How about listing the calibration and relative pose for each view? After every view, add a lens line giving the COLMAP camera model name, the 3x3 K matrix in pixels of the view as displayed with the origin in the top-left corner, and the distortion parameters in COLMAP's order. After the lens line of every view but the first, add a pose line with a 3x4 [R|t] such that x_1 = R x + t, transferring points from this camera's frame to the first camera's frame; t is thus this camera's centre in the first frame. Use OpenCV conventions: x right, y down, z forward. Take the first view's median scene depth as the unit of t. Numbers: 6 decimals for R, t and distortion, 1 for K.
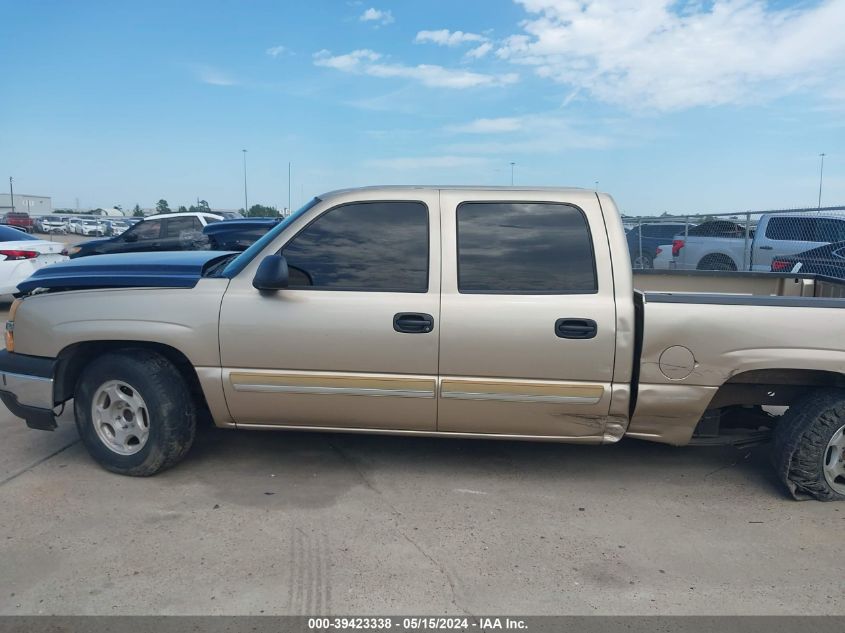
lens RADIAL K [[682.4, 0, 422.5], [0, 682.4, 316.5], [0, 0, 1]] dist [-0.001870, -0.003747]
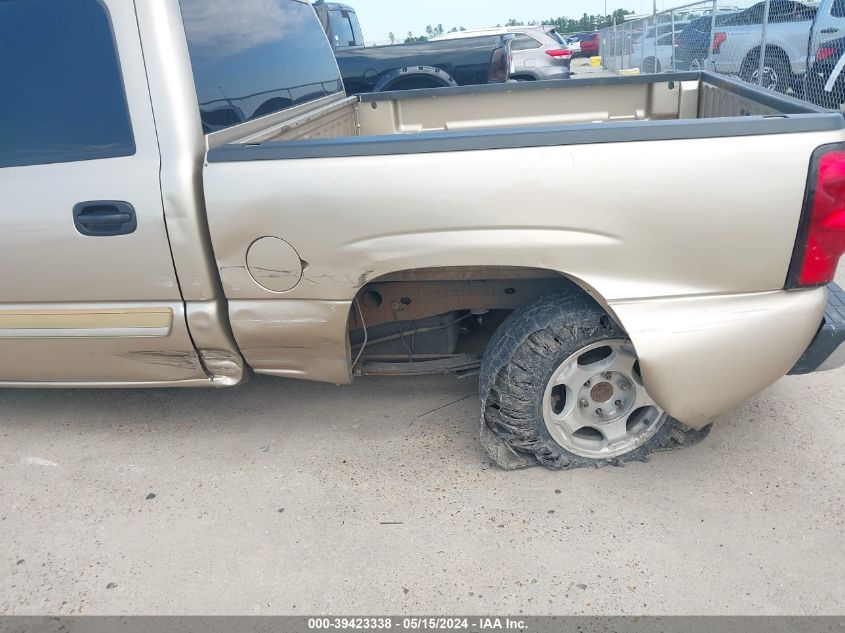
lens RADIAL K [[663.1, 0, 422.5], [0, 663.1, 316.5], [0, 0, 1]] dist [0.039322, -0.004635]
pose [[0.987946, -0.048227, -0.147096, 0.575266], [0.082339, 0.968375, 0.235522, -0.013985], [0.131086, -0.244795, 0.960673, 0.446896]]
